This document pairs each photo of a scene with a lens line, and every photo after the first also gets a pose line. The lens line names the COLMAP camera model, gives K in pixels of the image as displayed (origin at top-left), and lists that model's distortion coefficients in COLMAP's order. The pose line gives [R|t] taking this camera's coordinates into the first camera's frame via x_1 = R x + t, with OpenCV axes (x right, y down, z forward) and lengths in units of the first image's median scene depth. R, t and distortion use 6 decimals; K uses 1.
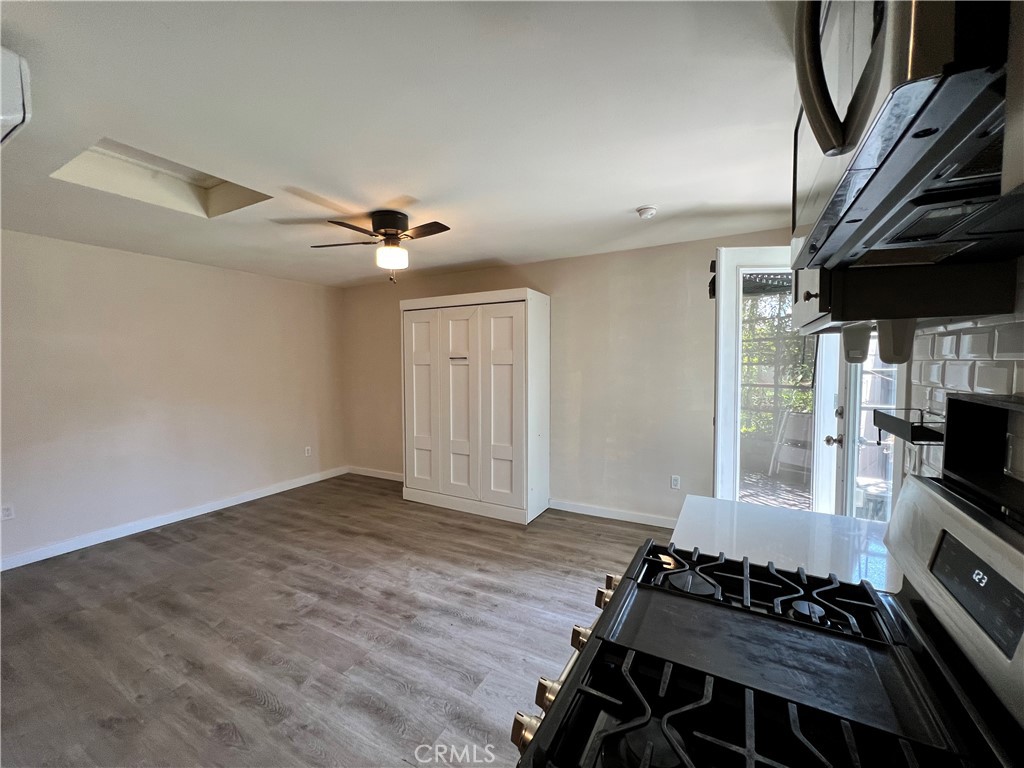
lens RADIAL K [[410.5, 0, 513.9], [0, 410.5, 387.4], [0, 0, 1]] dist [-0.002640, 0.000866]
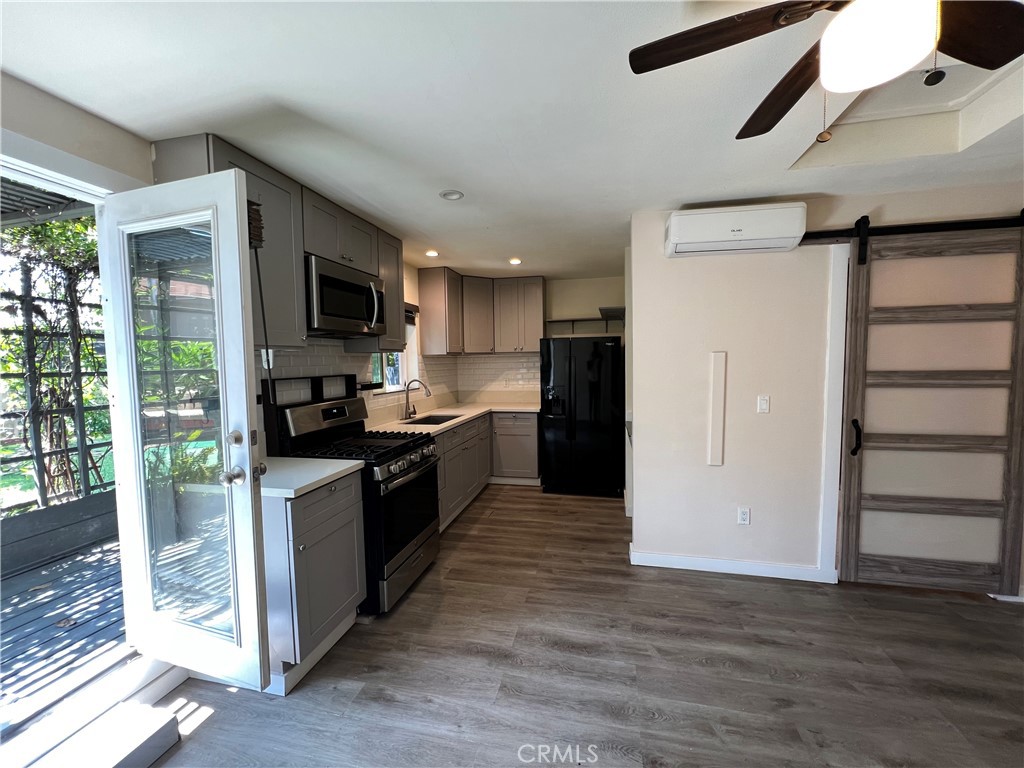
lens RADIAL K [[410.5, 0, 514.0], [0, 410.5, 386.4], [0, 0, 1]] dist [-0.002640, 0.000866]
pose [[-0.961812, 0.040467, -0.270704, 0.086882], [0.006416, 0.992072, 0.125507, -0.086550], [0.273637, 0.118977, -0.954446, 1.305527]]
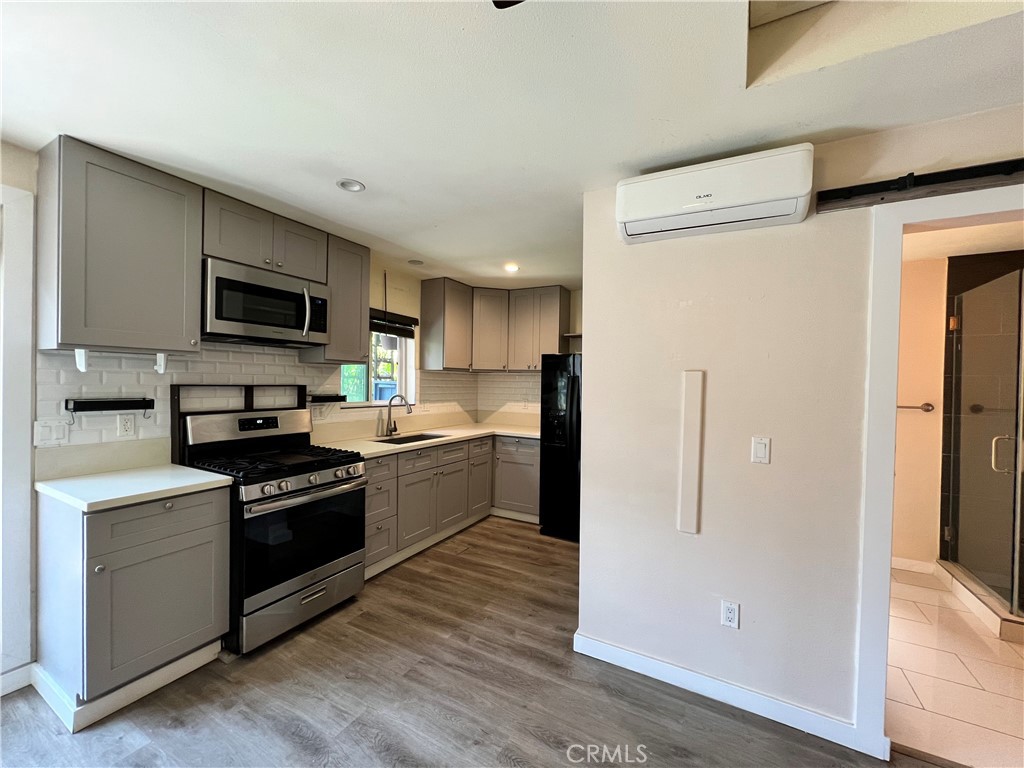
lens RADIAL K [[410.5, 0, 514.2], [0, 410.5, 386.0], [0, 0, 1]] dist [-0.002640, 0.000866]
pose [[-0.999938, -0.011136, 0.000533, -0.364892], [-0.011070, 0.997385, 0.071423, -0.061707], [-0.001327, 0.071413, -0.997446, 1.184061]]
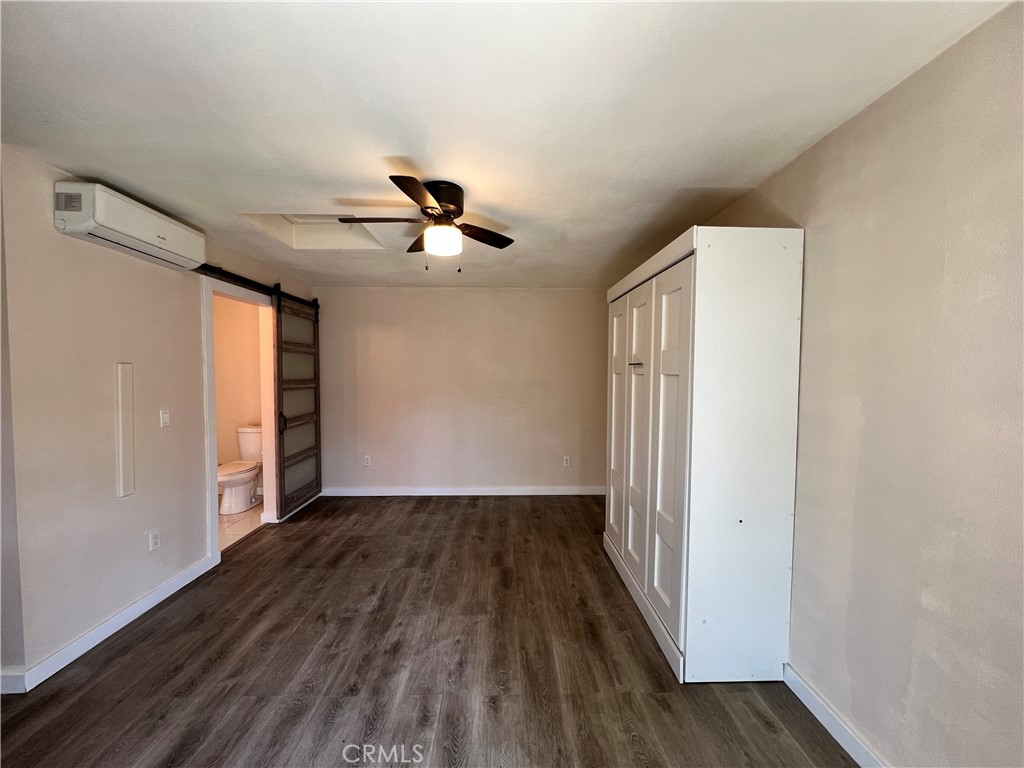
lens RADIAL K [[410.5, 0, 512.8], [0, 410.5, 384.3], [0, 0, 1]] dist [-0.002640, 0.000866]
pose [[0.499774, 0.036238, -0.865397, 0.501221], [-0.056919, 0.998339, 0.008933, -0.051013], [0.864283, 0.044793, 0.501007, 0.746082]]
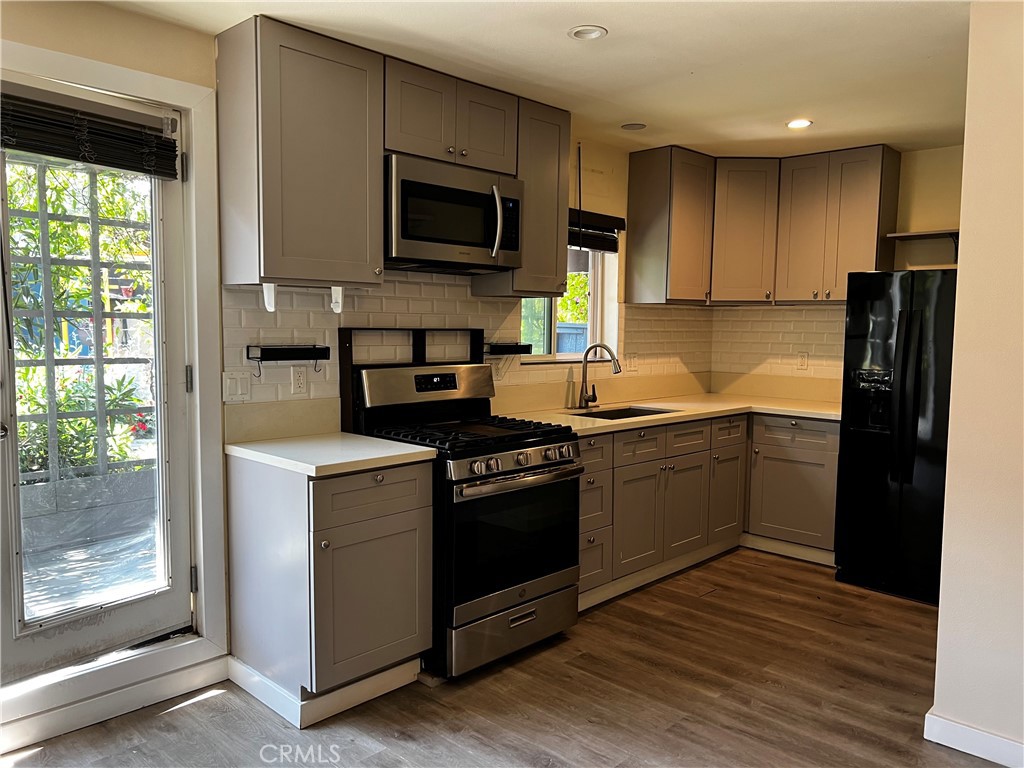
lens RADIAL K [[770.4, 0, 509.9], [0, 770.4, 392.6], [0, 0, 1]] dist [0.044702, -0.043059]
pose [[-0.963119, -0.028637, 0.267546, -0.231354], [0.011723, 0.988911, 0.148048, -0.071788], [-0.268819, 0.145724, -0.952103, 1.436694]]
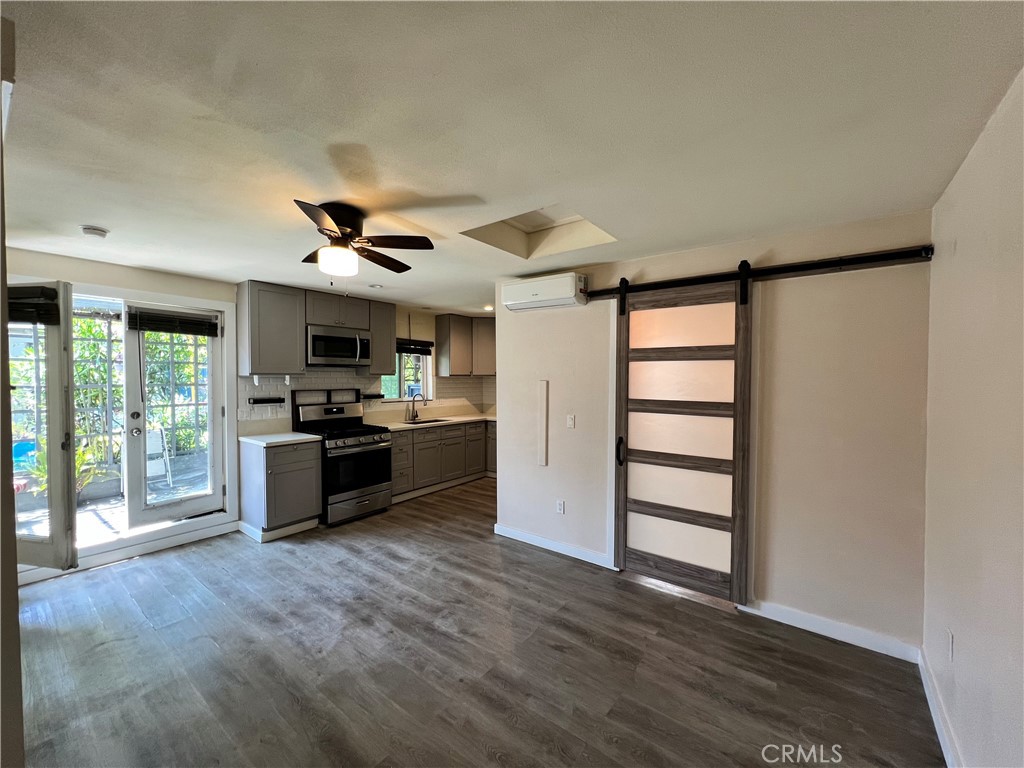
lens RADIAL K [[410.5, 0, 514.0], [0, 410.5, 386.4], [0, 0, 1]] dist [-0.002640, 0.000866]
pose [[-0.988356, 0.001626, 0.152148, -0.788539], [0.014372, 0.996470, 0.082711, -0.135177], [-0.151476, 0.083935, -0.984891, 1.827460]]
